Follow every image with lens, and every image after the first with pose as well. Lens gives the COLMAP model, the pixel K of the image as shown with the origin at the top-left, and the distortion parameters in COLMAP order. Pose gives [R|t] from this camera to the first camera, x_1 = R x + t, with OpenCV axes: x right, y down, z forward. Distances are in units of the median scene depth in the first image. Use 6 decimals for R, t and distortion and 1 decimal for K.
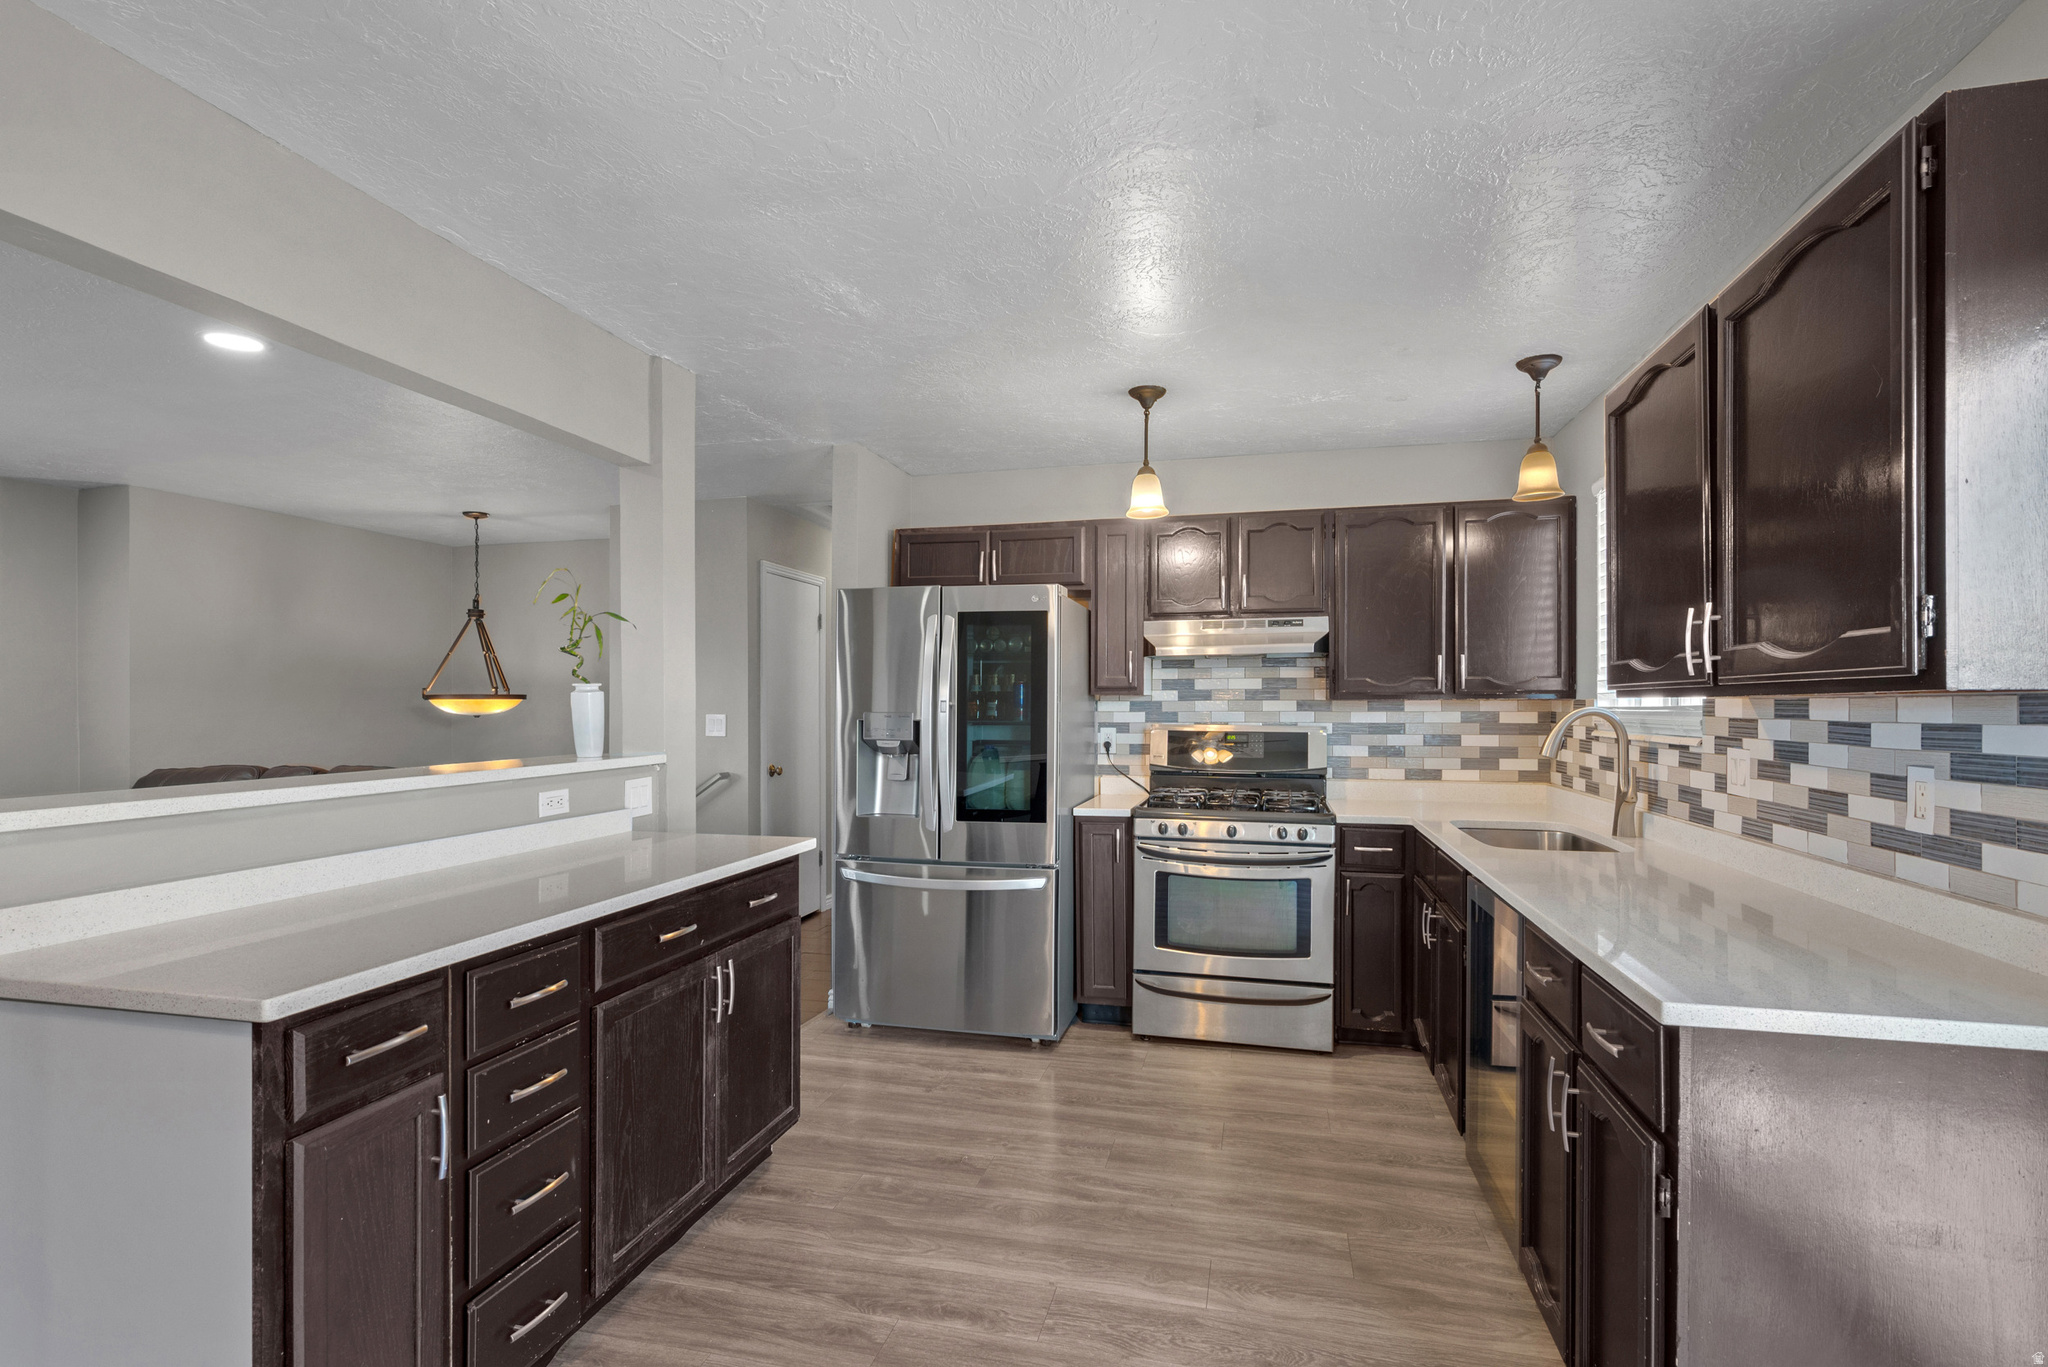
lens RADIAL K [[955.6, 0, 1011.3], [0, 955.6, 715.7], [0, 0, 1]] dist [0.002848, 0.000282]
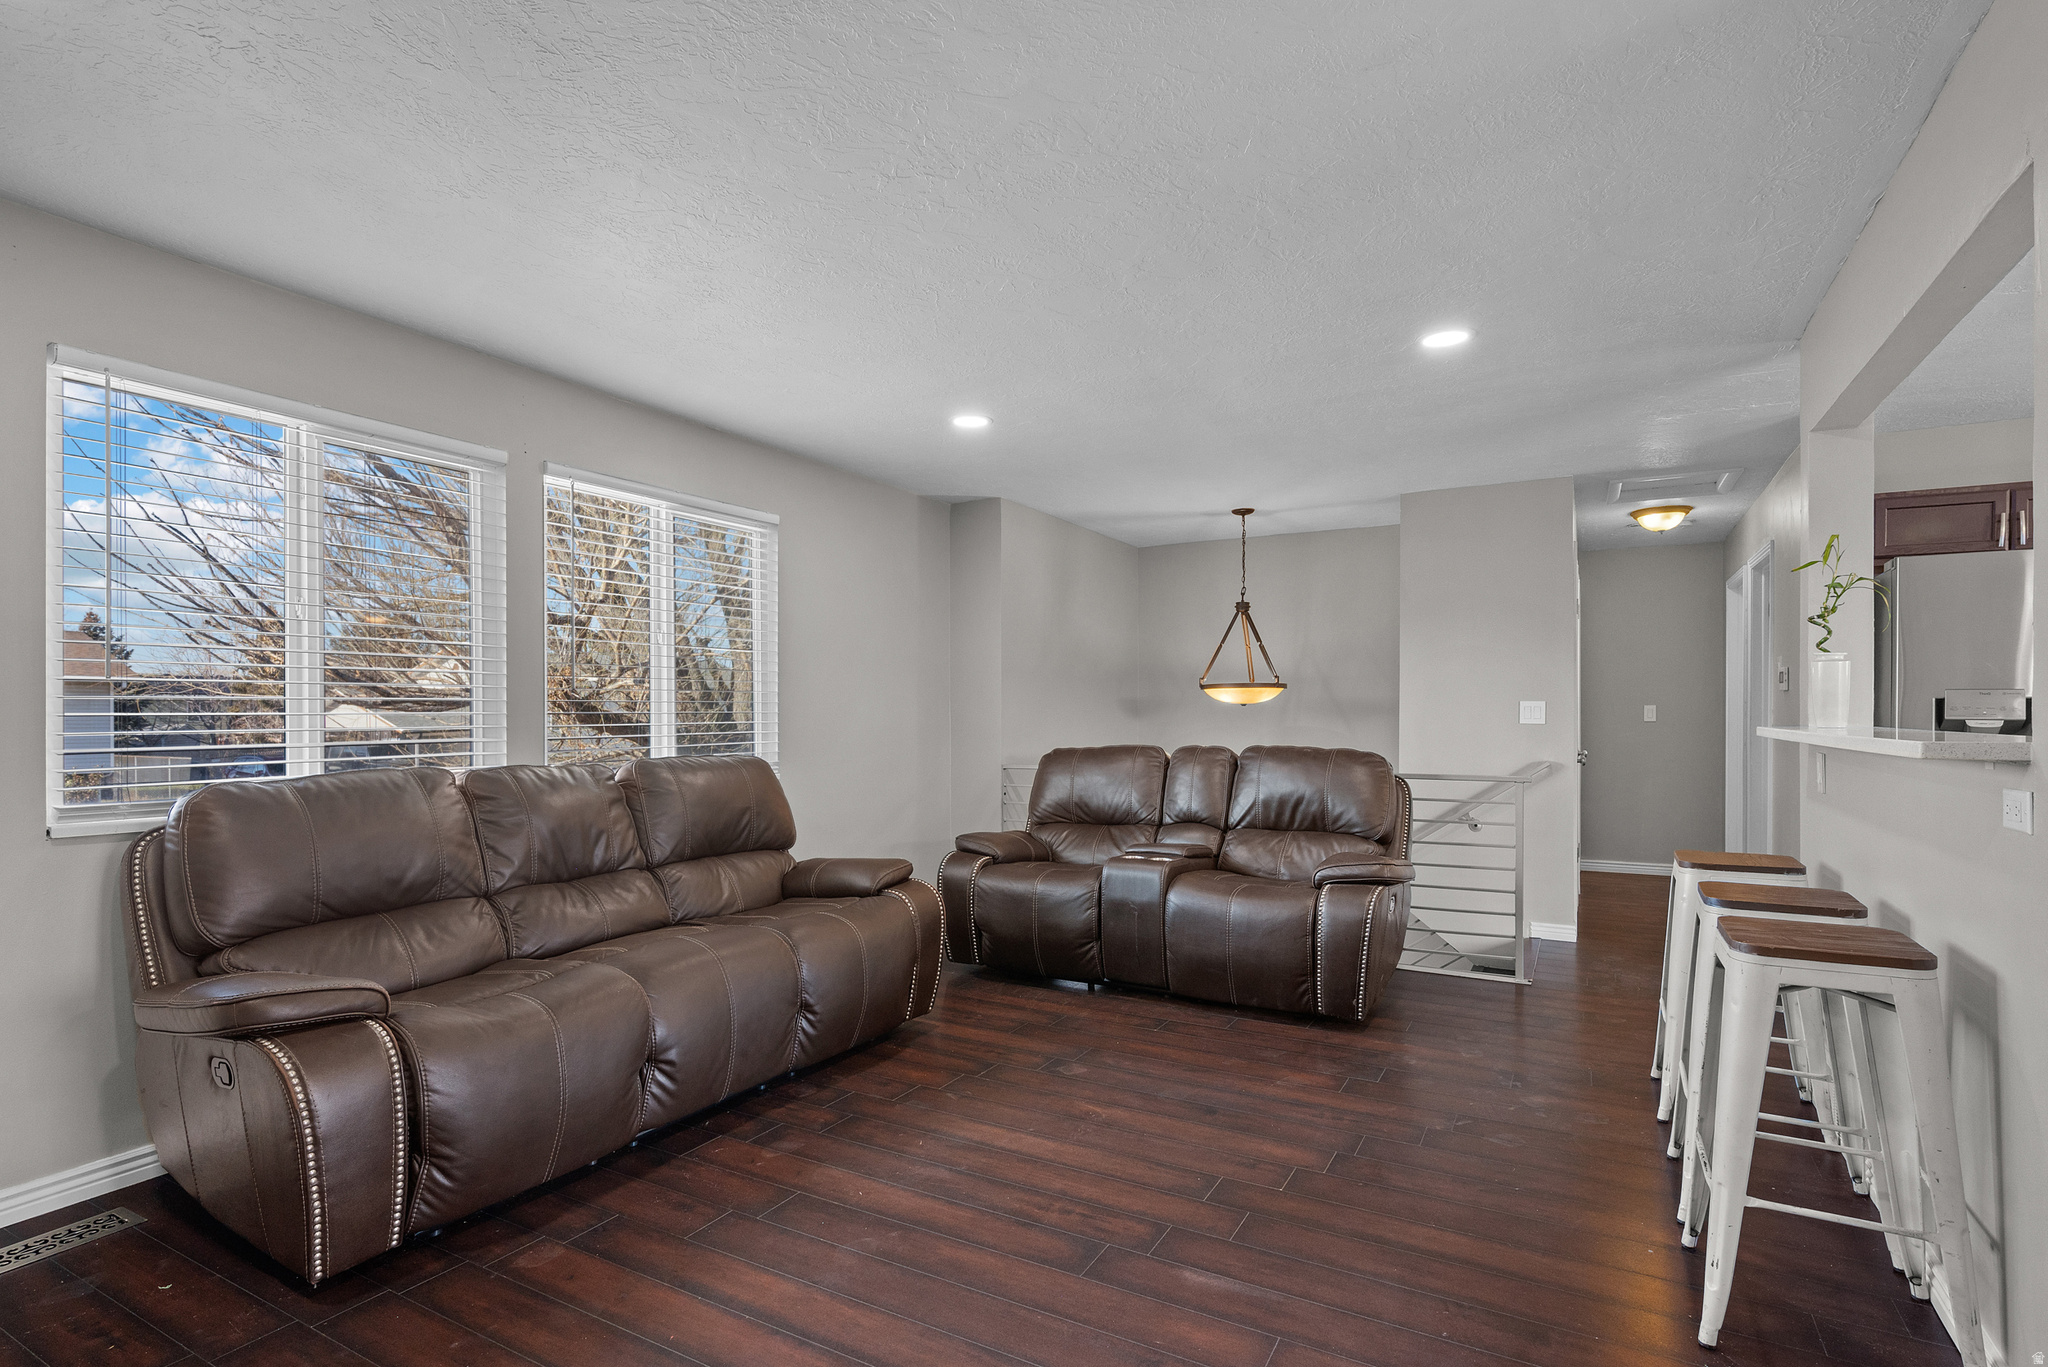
lens RADIAL K [[993.9, 0, 1060.9], [0, 993.9, 723.1], [0, 0, 1]] dist [-0.003342, 0.001634]
pose [[0.966744, 0.005424, -0.255690, -1.011296], [-0.005600, 0.999984, 0.000039, 0.045510], [0.255686, 0.001394, 0.966759, -0.198834]]
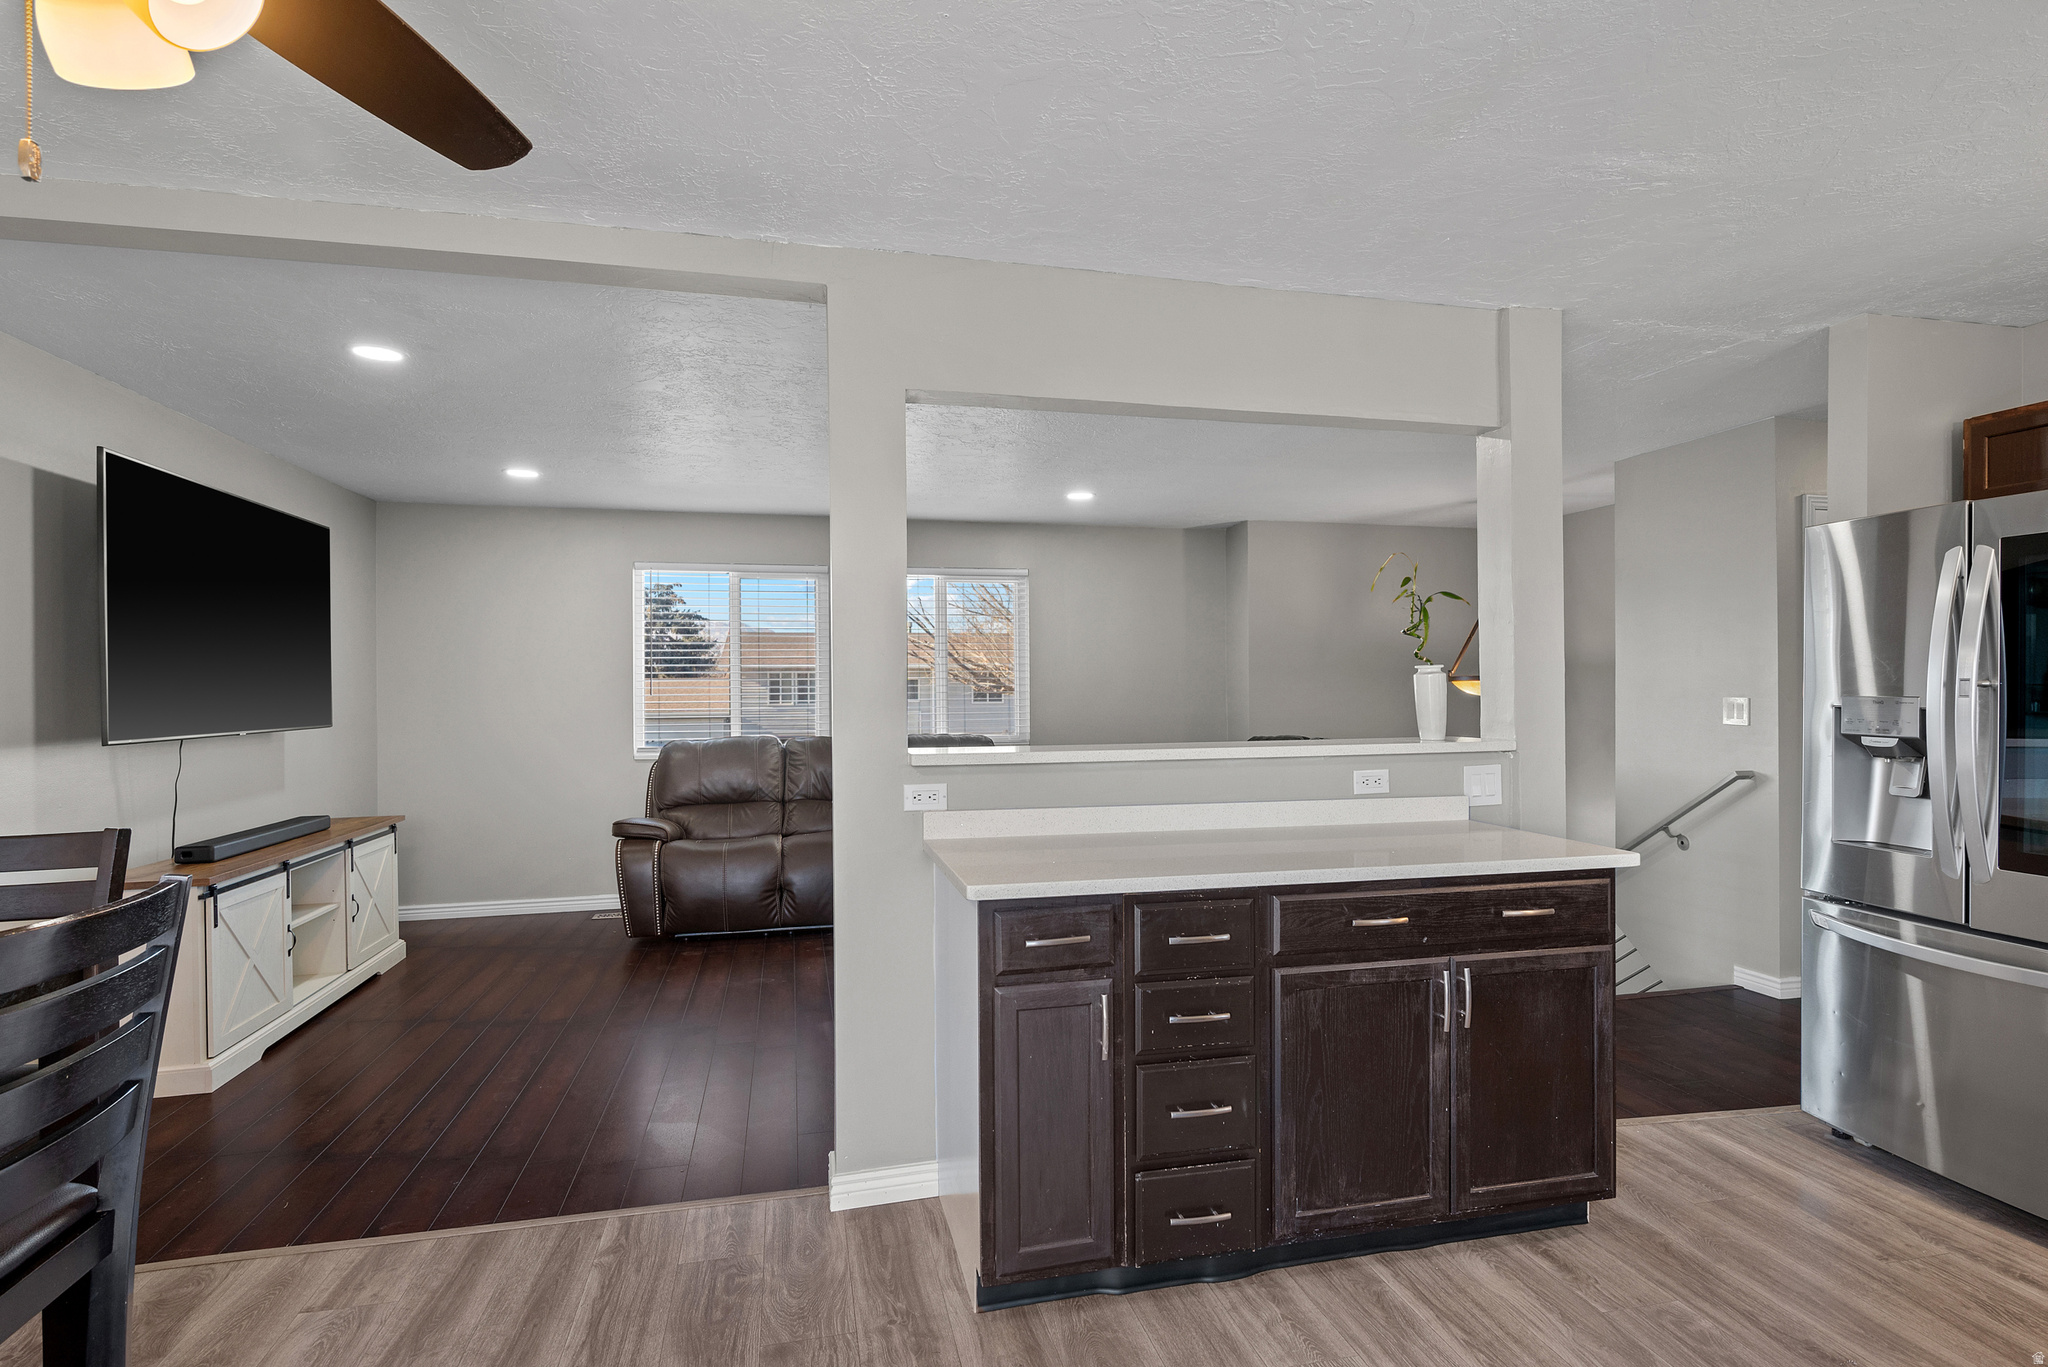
lens RADIAL K [[993.9, 0, 1010.2], [0, 993.9, 694.8], [0, 0, 1]] dist [-0.003342, 0.001634]
pose [[0.464378, 0.005578, -0.885620, 0.281618], [-0.007008, 0.999972, 0.002623, -0.002796], [0.885609, 0.004989, 0.464404, 0.148170]]
